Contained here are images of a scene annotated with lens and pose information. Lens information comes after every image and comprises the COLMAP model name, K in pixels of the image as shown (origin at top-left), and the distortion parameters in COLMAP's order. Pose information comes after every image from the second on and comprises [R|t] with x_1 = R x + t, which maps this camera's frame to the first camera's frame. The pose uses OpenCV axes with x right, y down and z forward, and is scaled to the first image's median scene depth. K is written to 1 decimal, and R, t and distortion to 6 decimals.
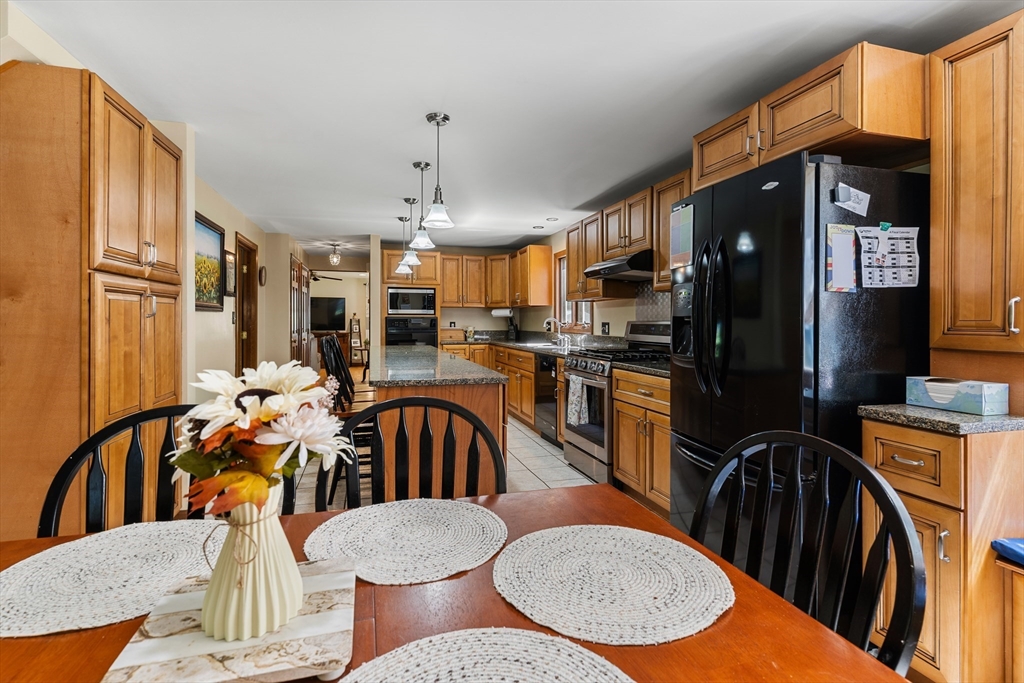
lens RADIAL K [[494.0, 0, 517.4], [0, 494.0, 322.5], [0, 0, 1]] dist [0.004063, -0.000452]
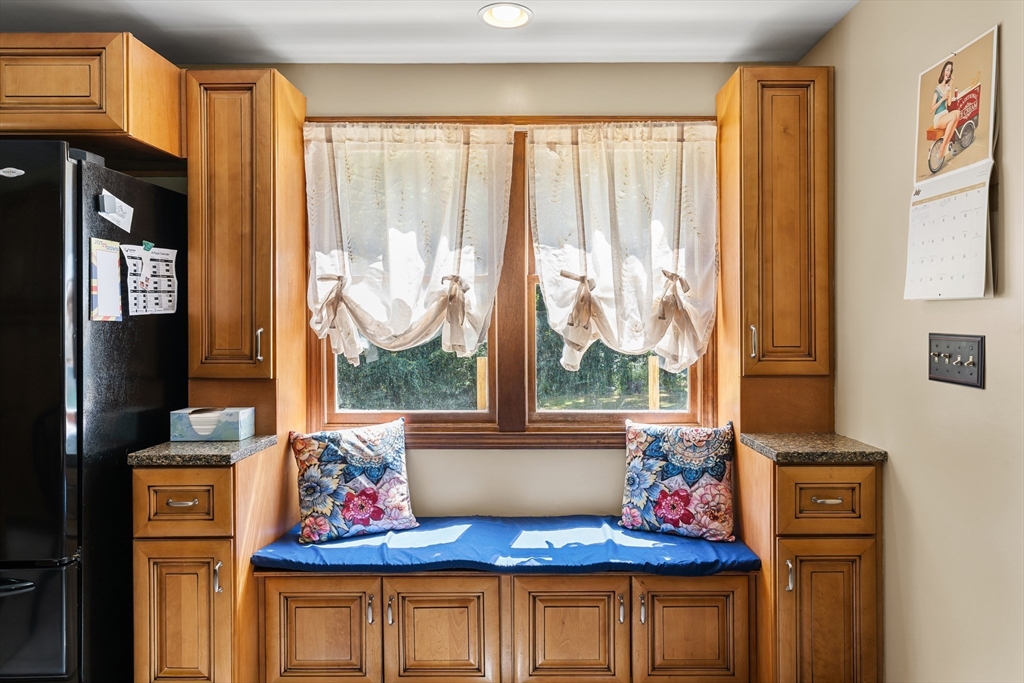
lens RADIAL K [[665.9, 0, 535.0], [0, 665.9, 318.1], [0, 0, 1]] dist [-0.001049, 0.002770]
pose [[0.290611, -0.004389, 0.956831, -0.099367], [0.005475, 0.999981, 0.002924, -0.031652], [-0.956826, 0.004389, 0.290629, -0.006839]]
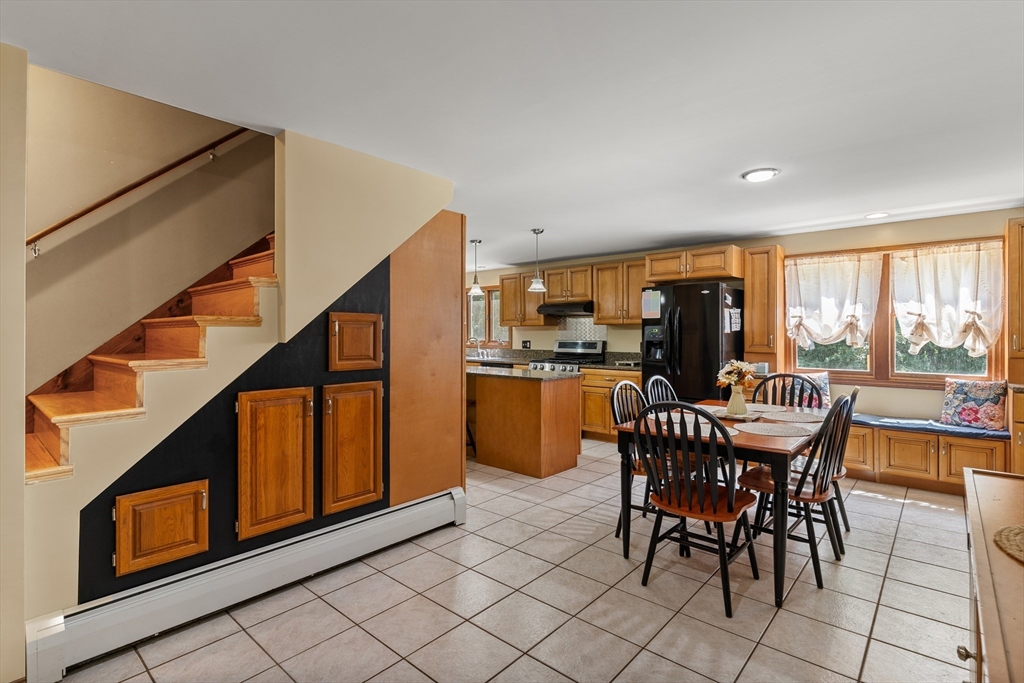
lens RADIAL K [[494.0, 0, 510.6], [0, 494.0, 334.2], [0, 0, 1]] dist [0.004063, -0.000452]
pose [[0.846423, -0.009669, 0.532423, -0.890139], [0.007803, 0.999953, 0.005756, -0.038192], [-0.532454, -0.000717, 0.846459, -0.337662]]
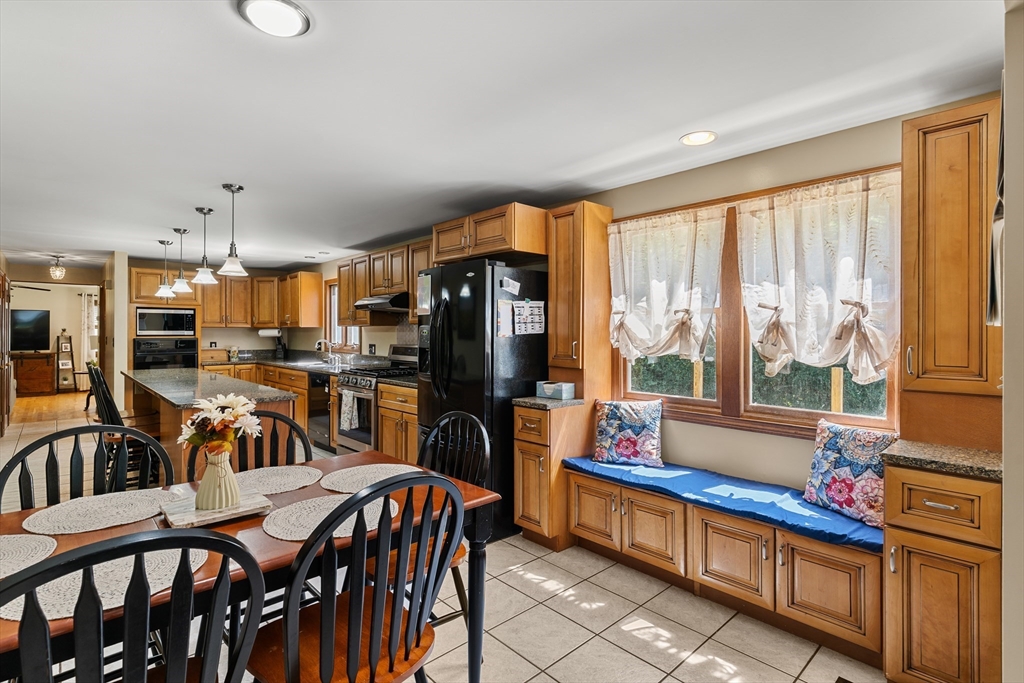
lens RADIAL K [[494.0, 0, 515.9], [0, 494.0, 332.7], [0, 0, 1]] dist [0.004063, -0.000452]
pose [[0.896321, -0.002354, 0.443399, -0.055309], [0.002367, 0.999997, 0.000525, -0.037651], [-0.443399, 0.000579, 0.896324, -0.309789]]
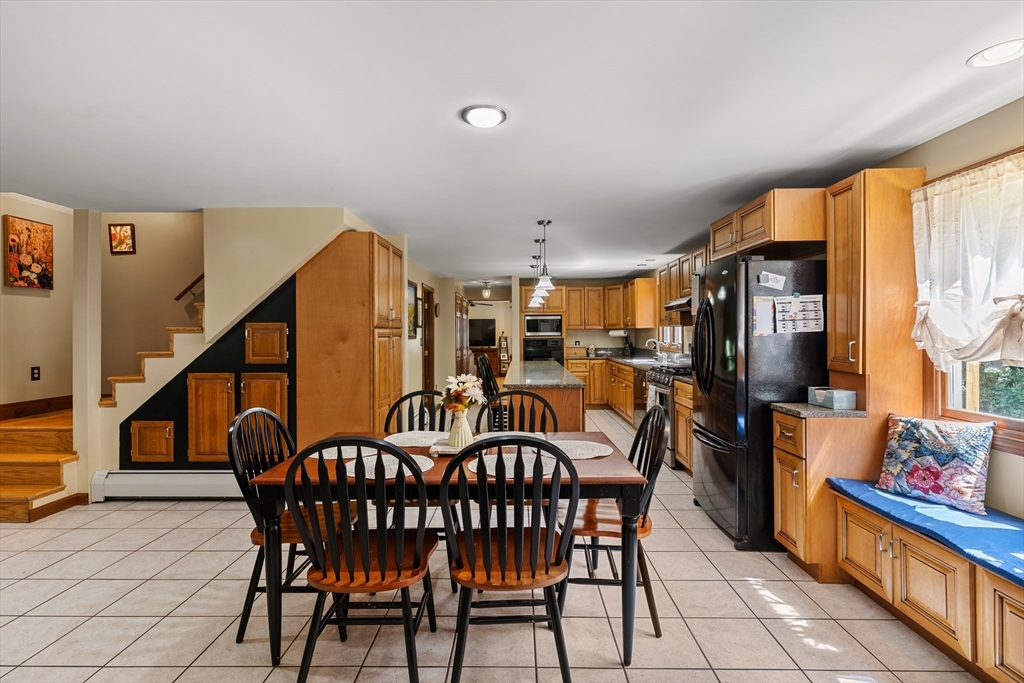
lens RADIAL K [[494.0, 0, 511.5], [0, 494.0, 335.2], [0, 0, 1]] dist [0.004063, -0.000452]
pose [[0.953002, -0.010578, -0.302780, 0.165288], [0.011254, 0.999937, 0.000489, -0.036090], [0.302756, -0.003874, 0.953060, -0.418562]]
